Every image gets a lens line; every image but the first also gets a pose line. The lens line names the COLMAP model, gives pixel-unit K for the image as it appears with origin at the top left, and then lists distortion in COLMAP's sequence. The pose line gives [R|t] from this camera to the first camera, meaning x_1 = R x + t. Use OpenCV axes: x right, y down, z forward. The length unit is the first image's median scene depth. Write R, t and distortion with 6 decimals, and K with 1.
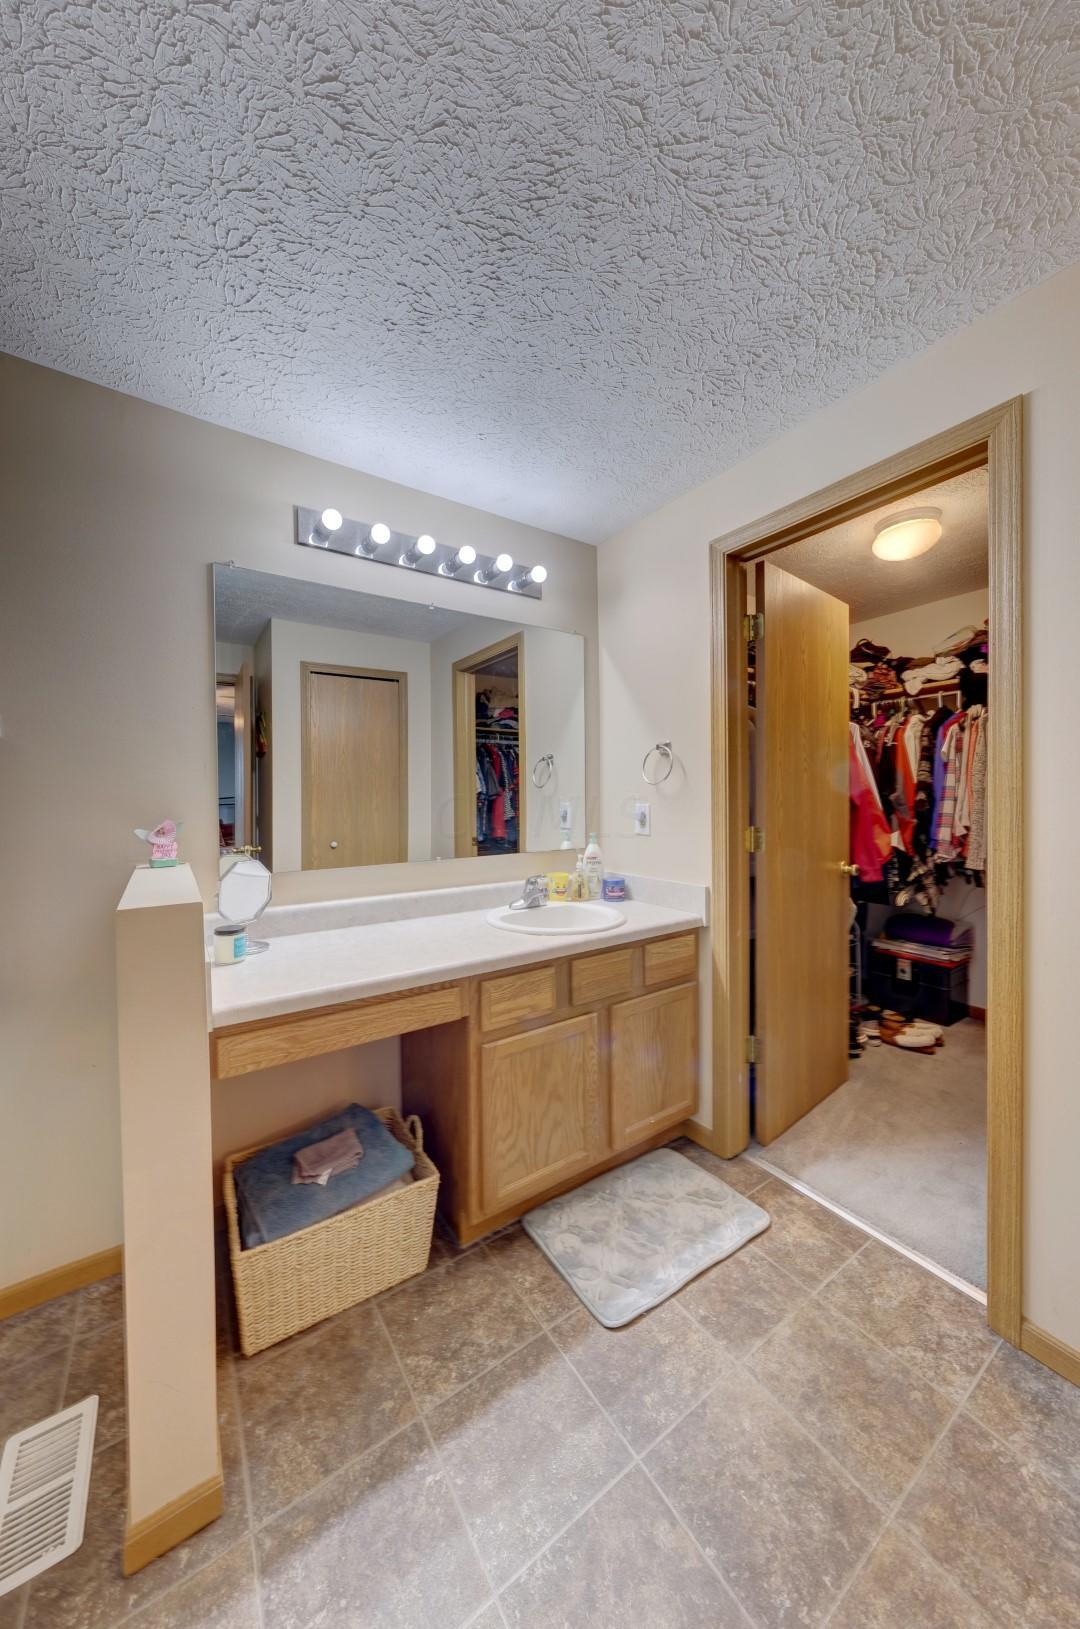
lens RADIAL K [[547.1, 0, 545.4], [0, 547.1, 802.2], [0, 0, 1]] dist [-0.002181, 0.002965]
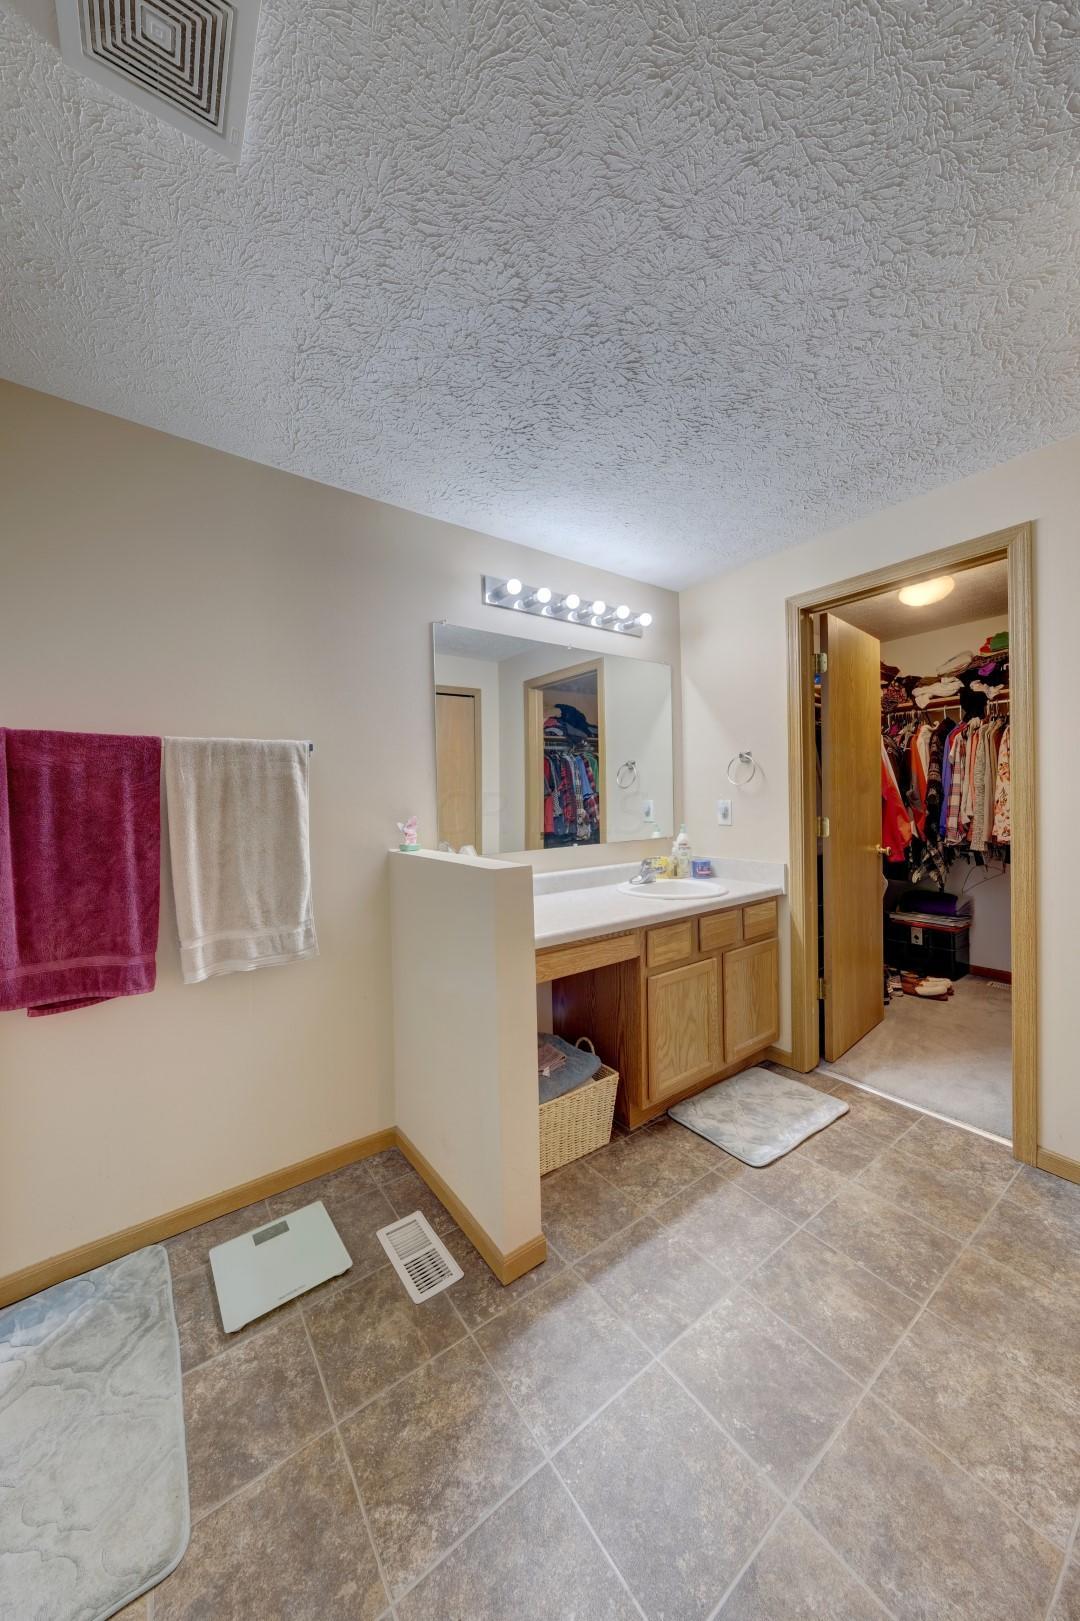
lens RADIAL K [[544.4, 0, 542.8], [0, 544.4, 801.4], [0, 0, 1]] dist [-0.002181, 0.002965]
pose [[0.999416, -0.011592, 0.032135, -0.375234], [0.011637, 0.999932, -0.001216, 0.002021], [-0.032119, 0.001589, 0.999483, -0.317713]]
